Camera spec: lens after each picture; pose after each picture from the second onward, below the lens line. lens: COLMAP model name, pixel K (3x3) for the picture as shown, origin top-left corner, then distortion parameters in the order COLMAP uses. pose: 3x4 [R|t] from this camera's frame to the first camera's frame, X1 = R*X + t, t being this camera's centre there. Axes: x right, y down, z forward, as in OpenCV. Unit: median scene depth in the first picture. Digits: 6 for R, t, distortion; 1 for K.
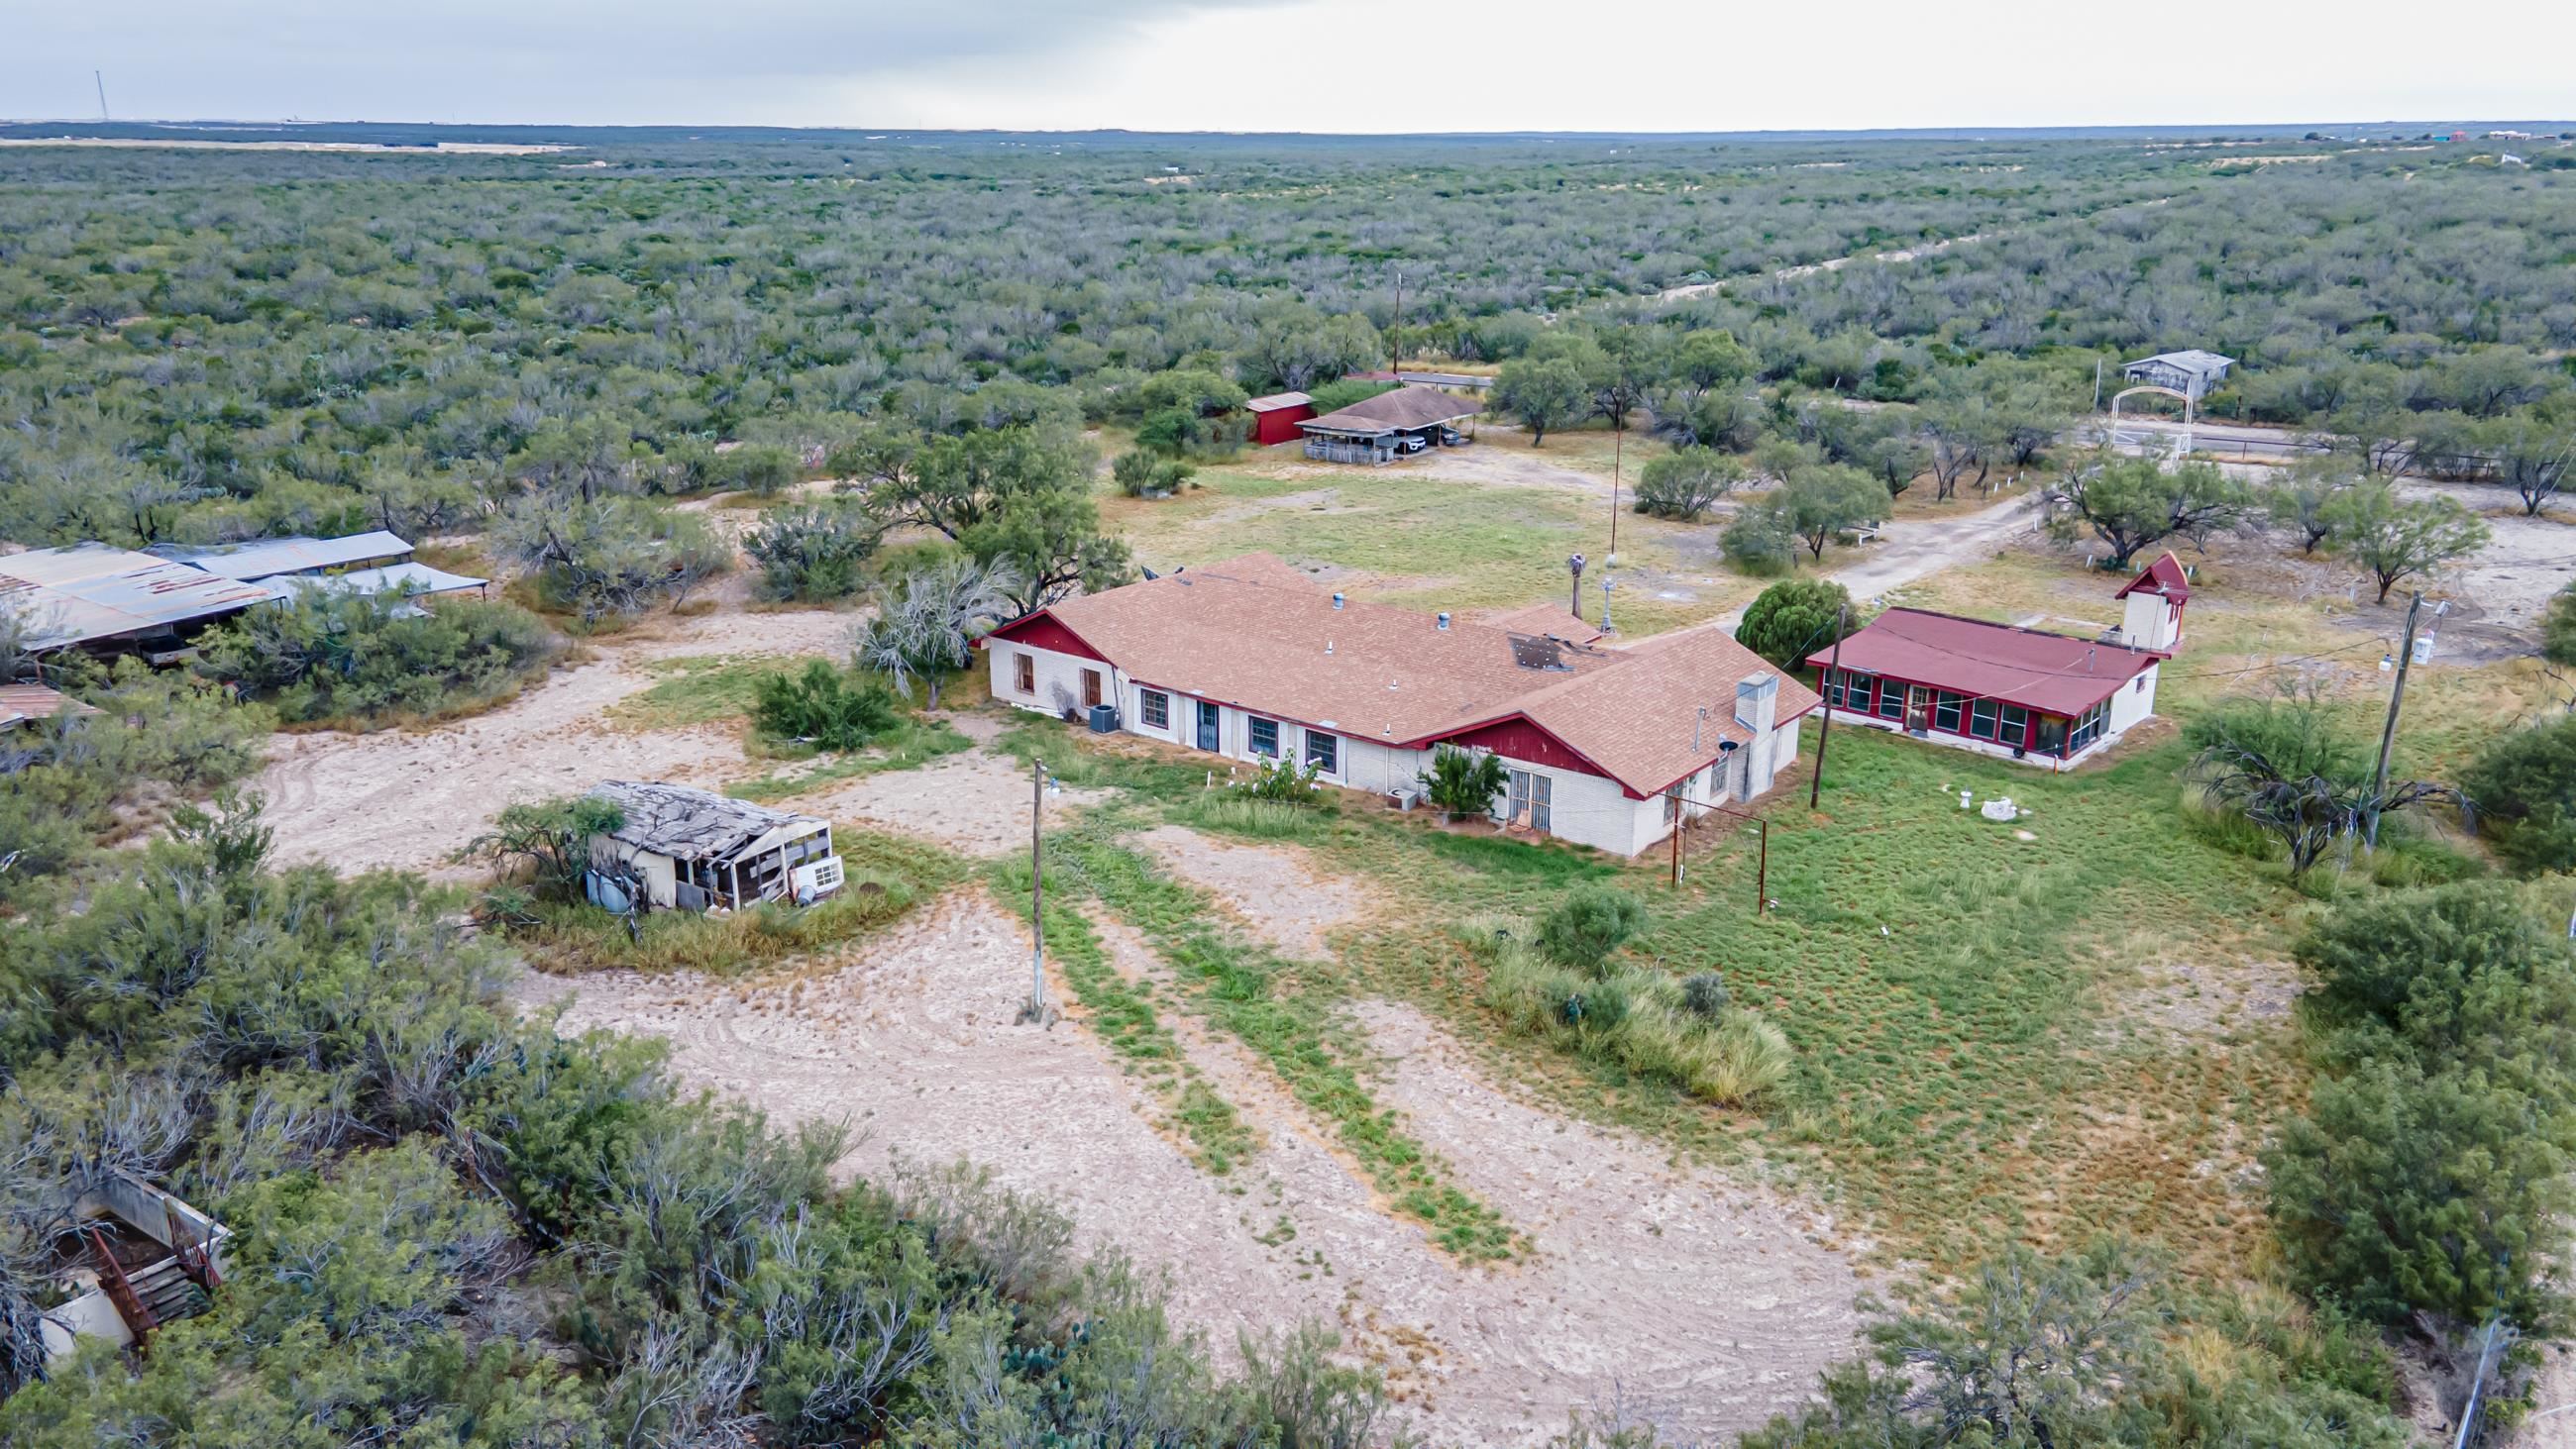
lens RADIAL K [[1877.6, 0, 1282.8], [0, 1877.6, 722.4], [0, 0, 1]] dist [0.023795, 0.039204]
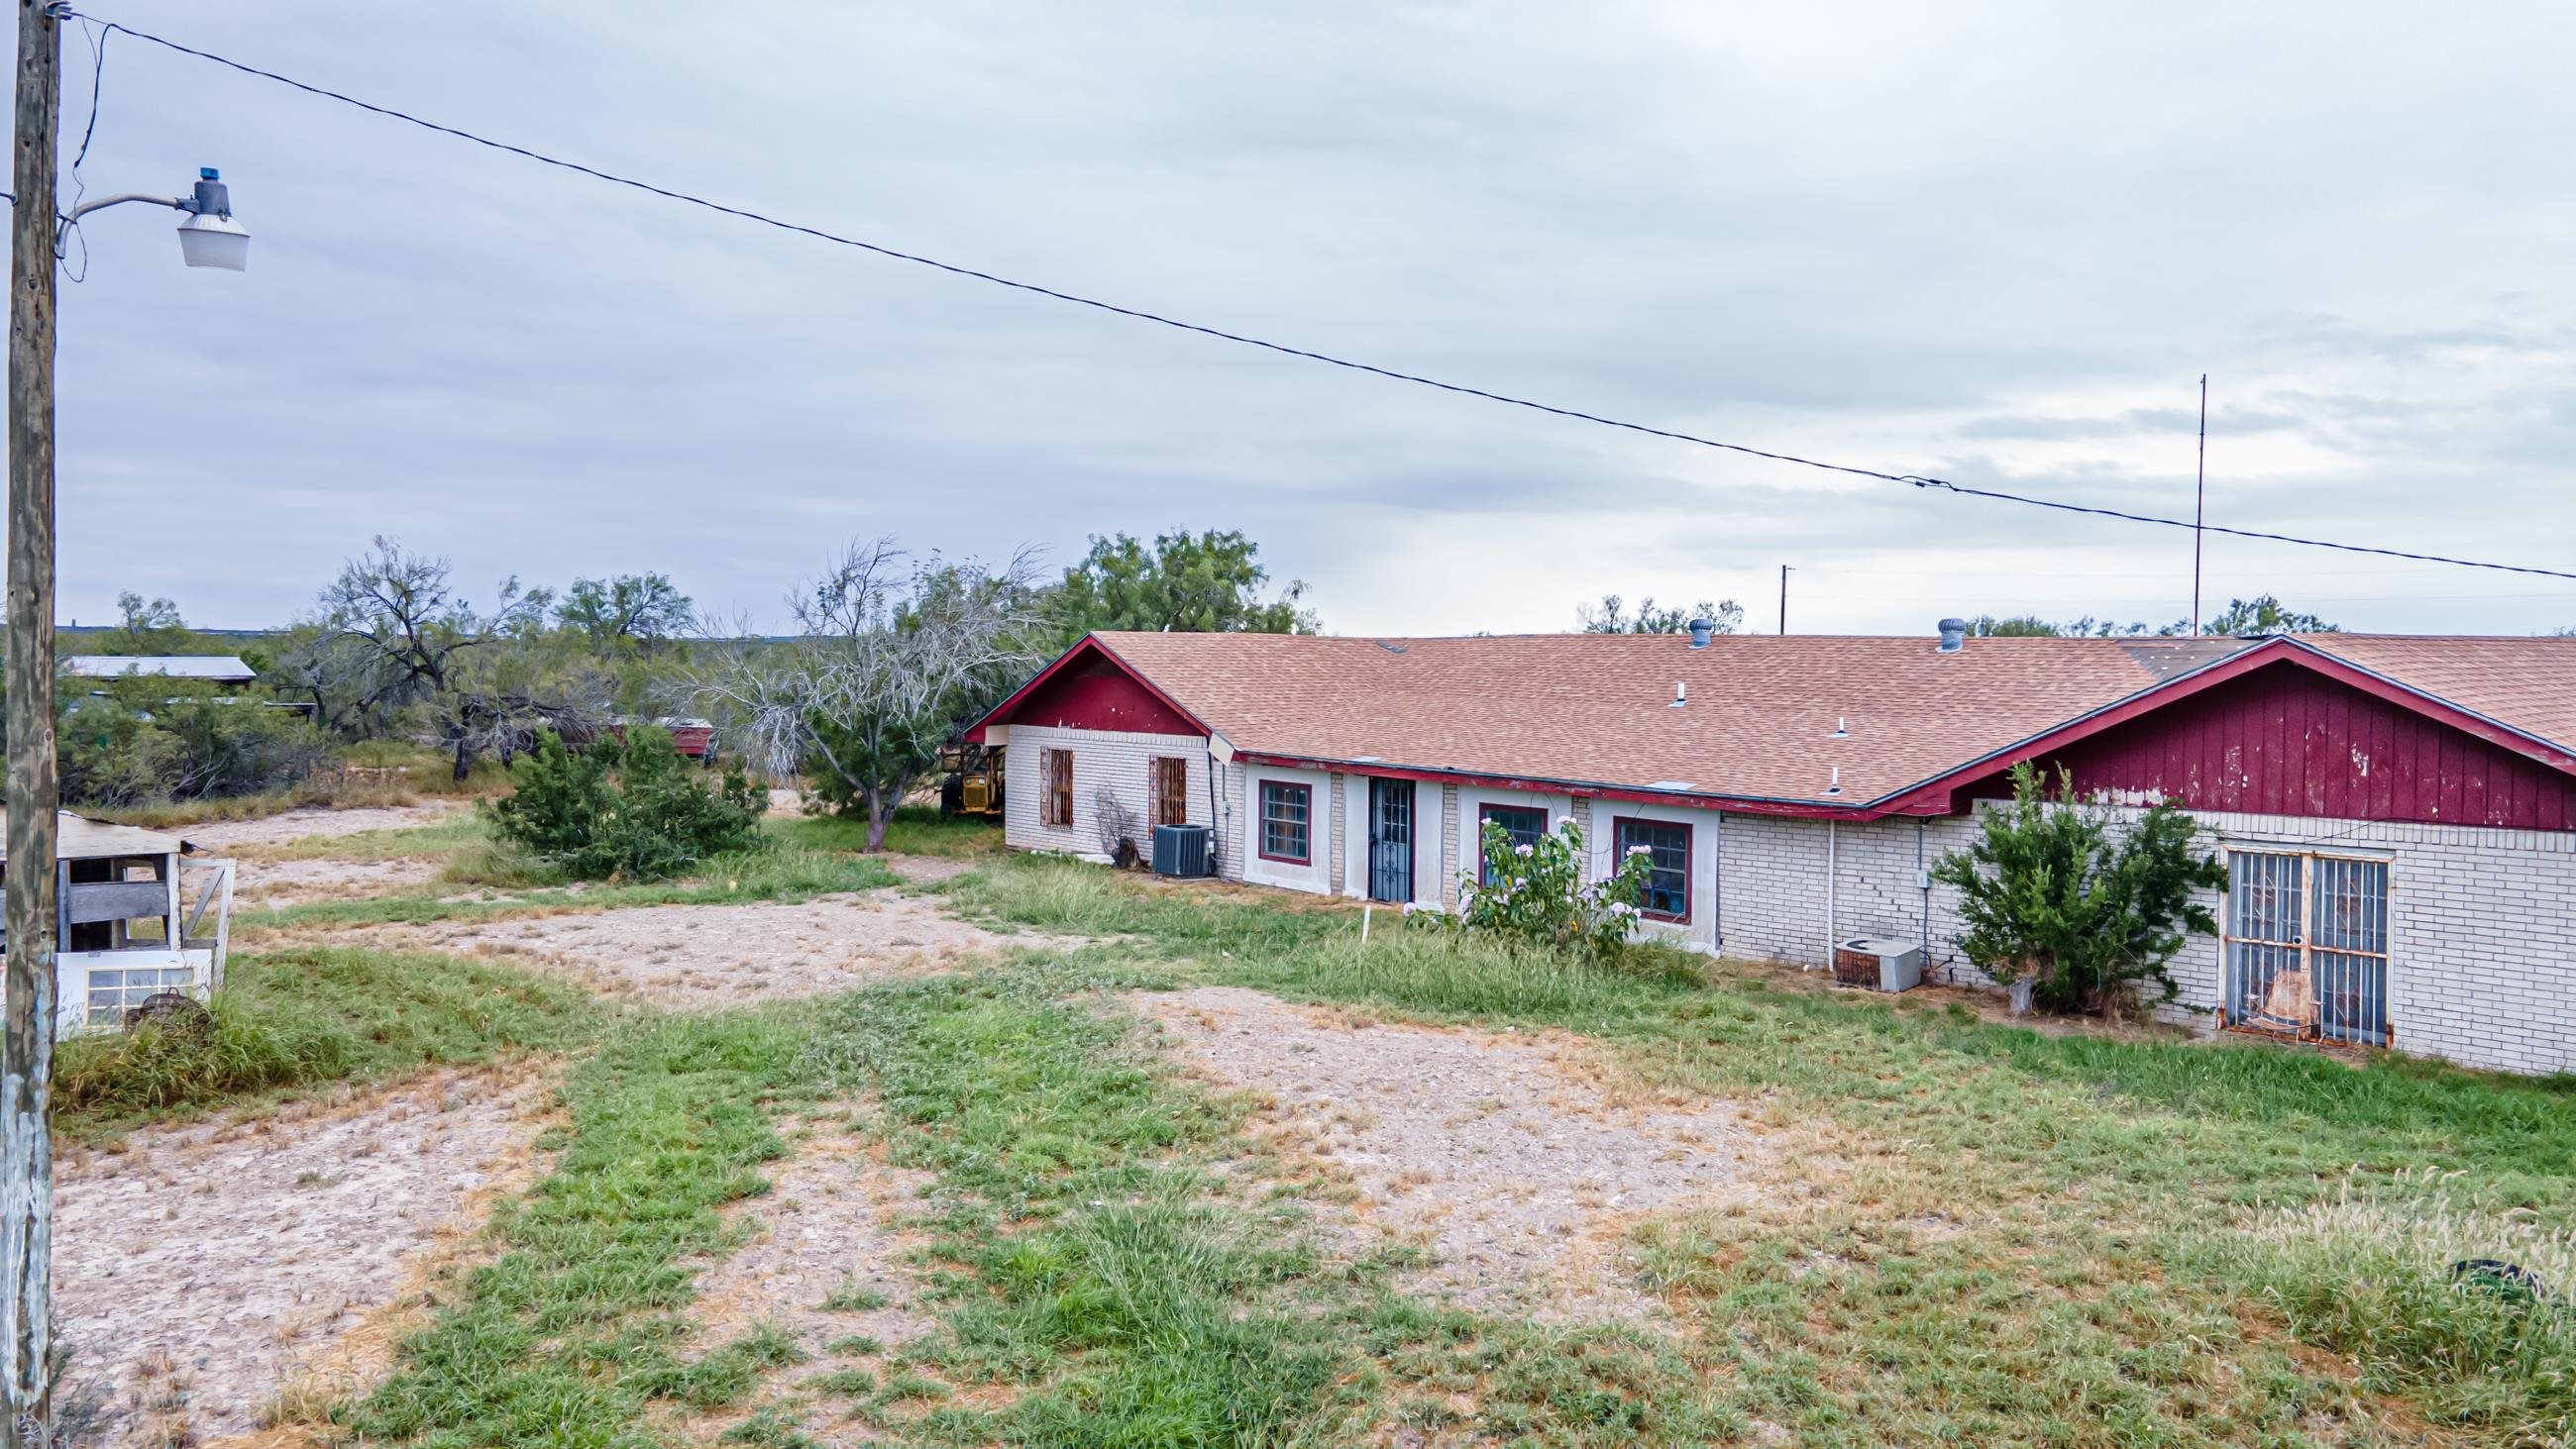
lens RADIAL K [[1877.6, 0, 1303.5], [0, 1877.6, 732.9], [0, 0, 1]] dist [0.023795, 0.039204]
pose [[0.983377, 0.017948, -0.180684, 0.018226], [-0.063808, 0.965794, -0.251337, 0.088683], [0.169992, 0.258688, 0.950885, 0.580492]]
